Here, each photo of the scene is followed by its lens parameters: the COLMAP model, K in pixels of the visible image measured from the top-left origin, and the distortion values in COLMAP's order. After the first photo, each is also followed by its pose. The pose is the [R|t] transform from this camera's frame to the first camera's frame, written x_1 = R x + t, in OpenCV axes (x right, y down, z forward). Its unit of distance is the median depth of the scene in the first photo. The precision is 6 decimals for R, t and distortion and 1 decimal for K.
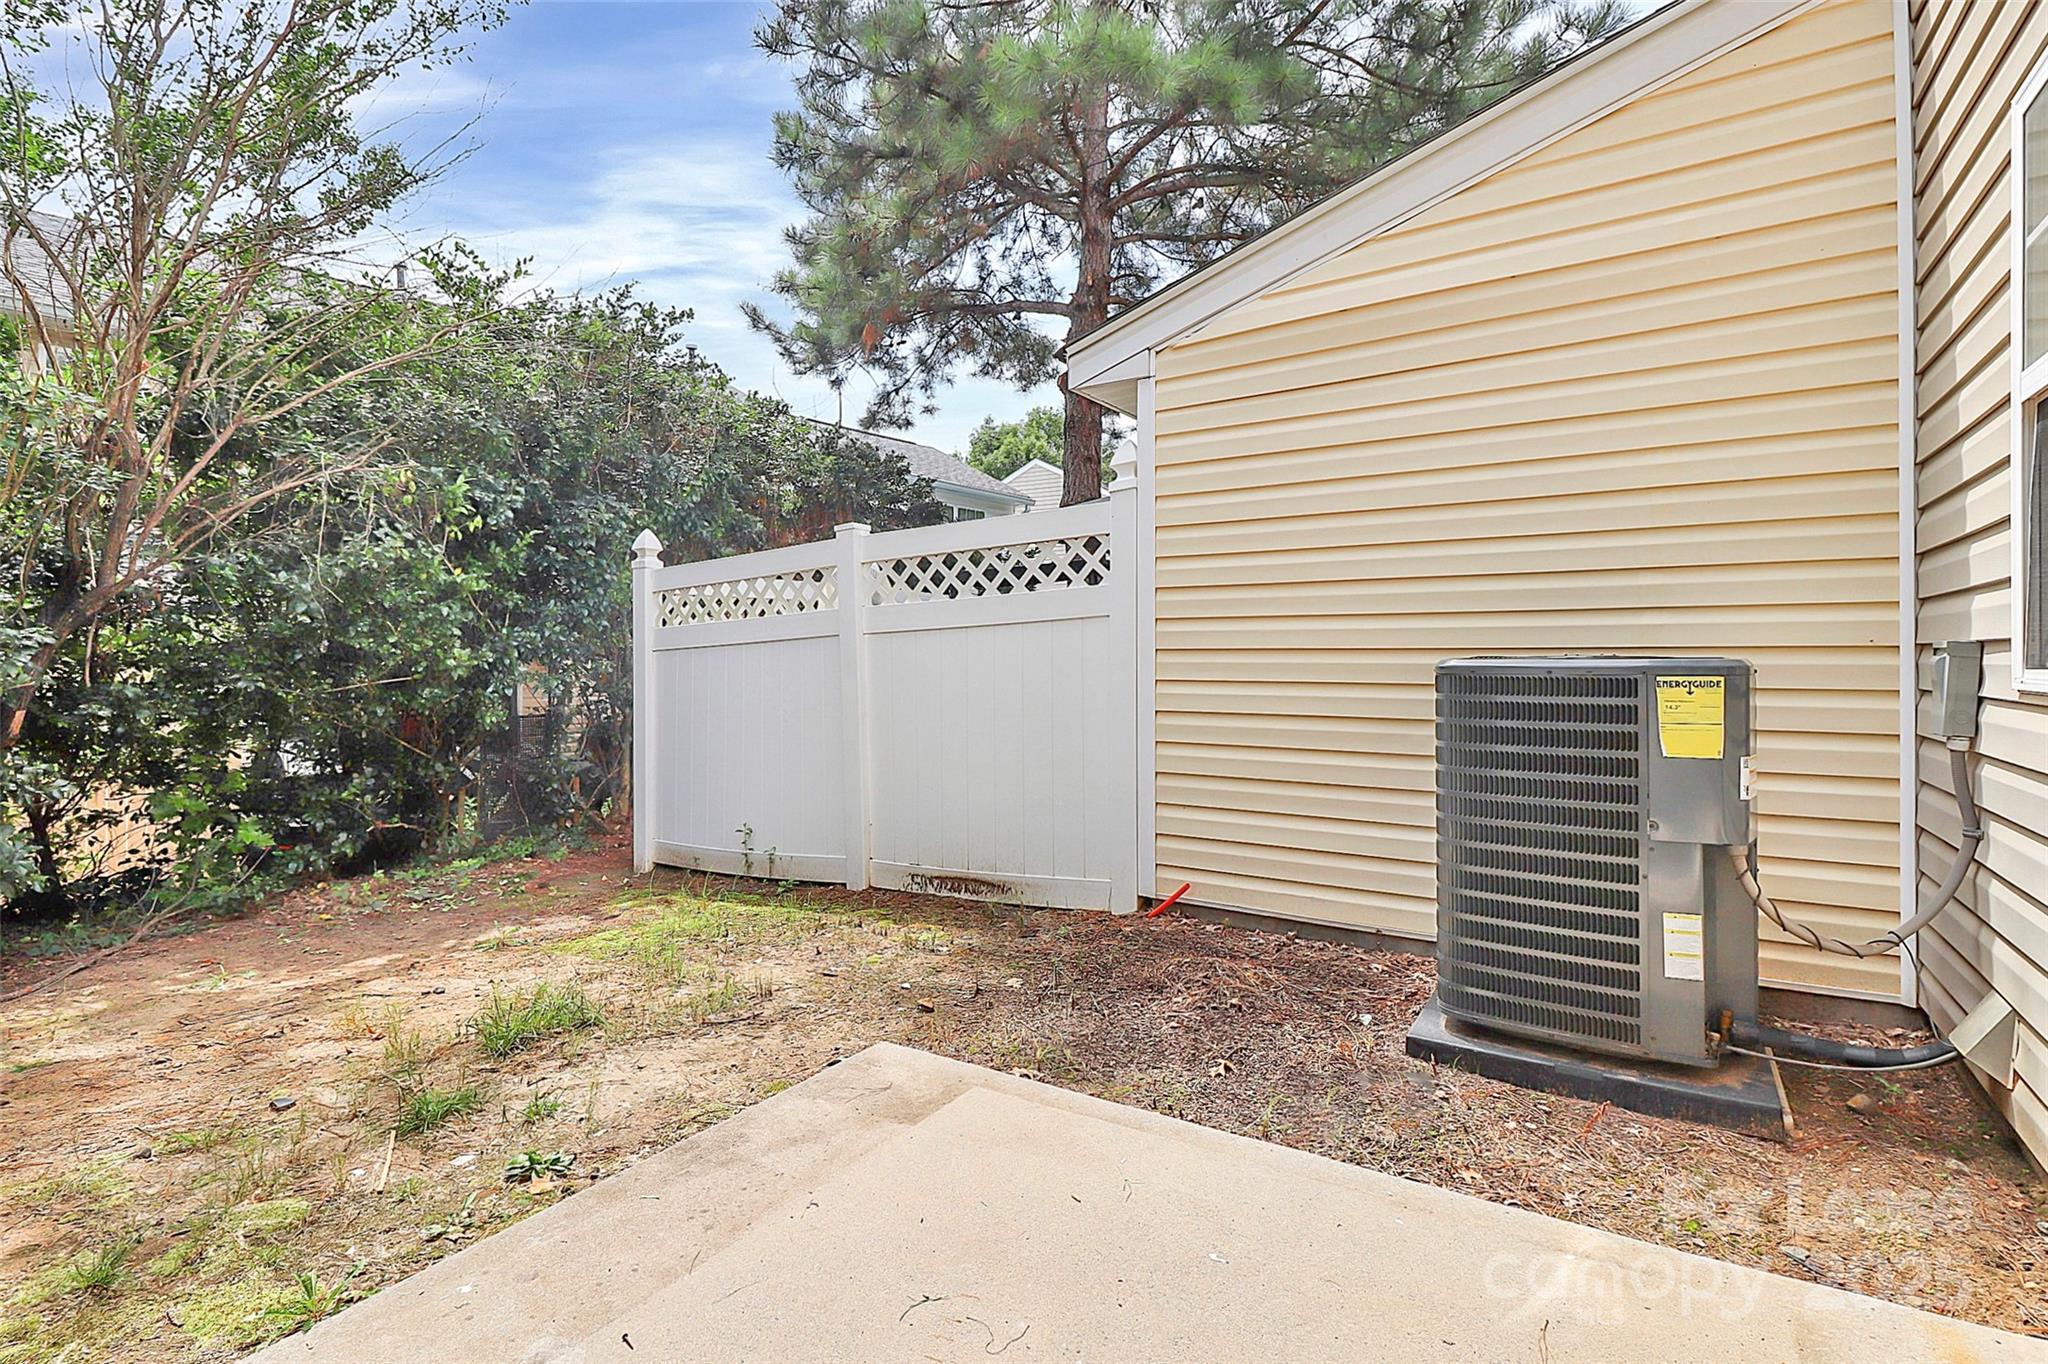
lens RADIAL K [[976.2, 0, 1020.8], [0, 976.2, 672.4], [0, 0, 1]] dist [0.008172, -0.011857]
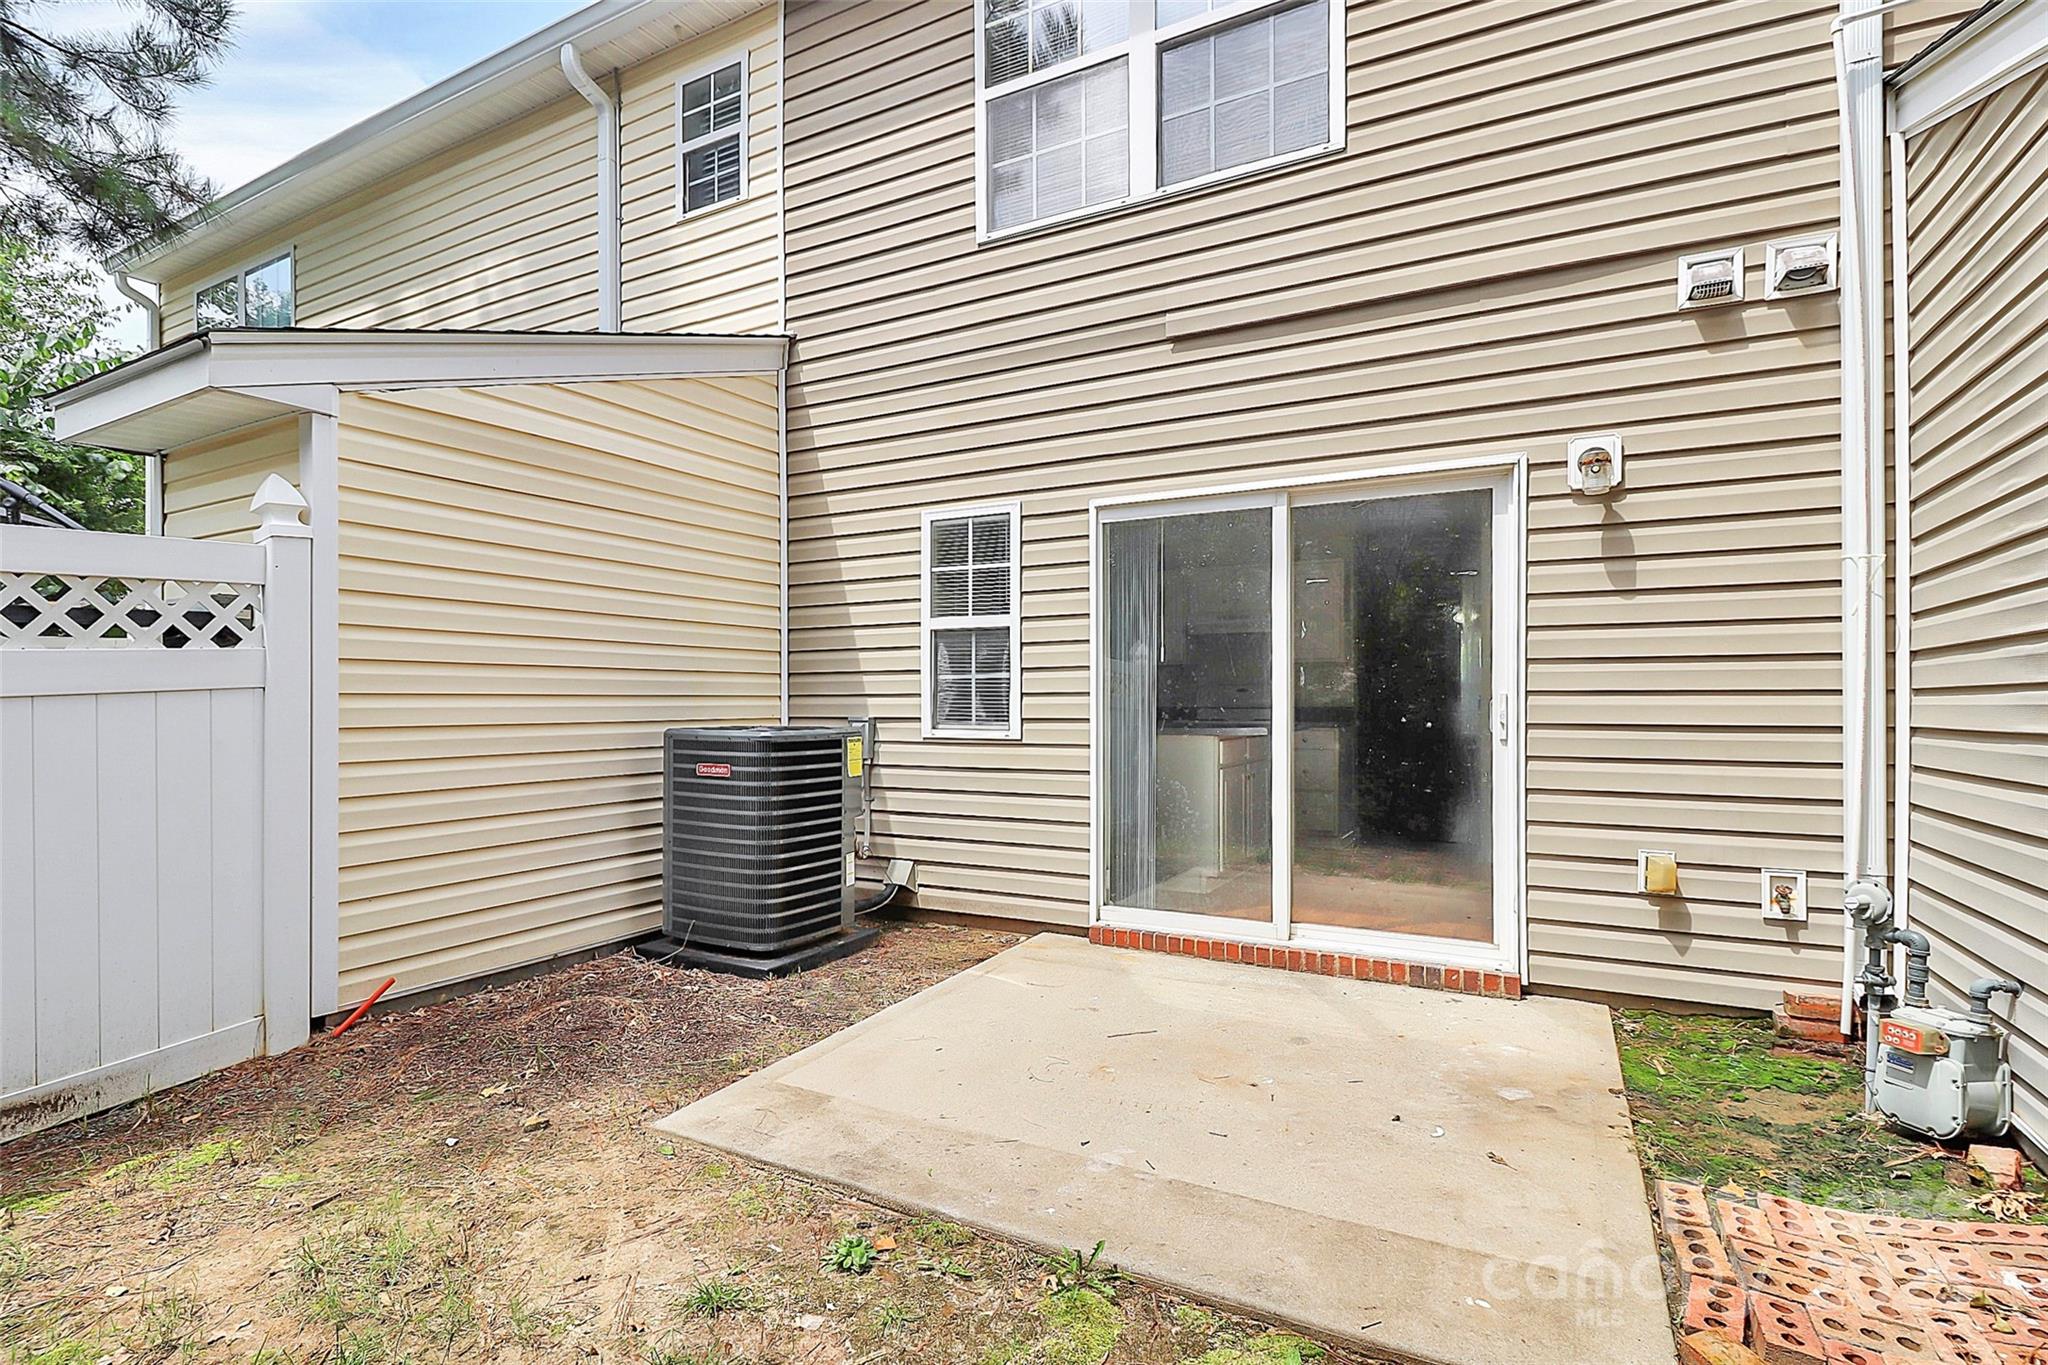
lens RADIAL K [[976.2, 0, 1020.8], [0, 976.2, 672.9], [0, 0, 1]] dist [0.008172, -0.011857]
pose [[-0.104793, 0.040162, 0.993683, -1.326735], [0.016166, 0.999121, -0.038676, -0.043677], [-0.994363, 0.012011, -0.105350, 0.802981]]
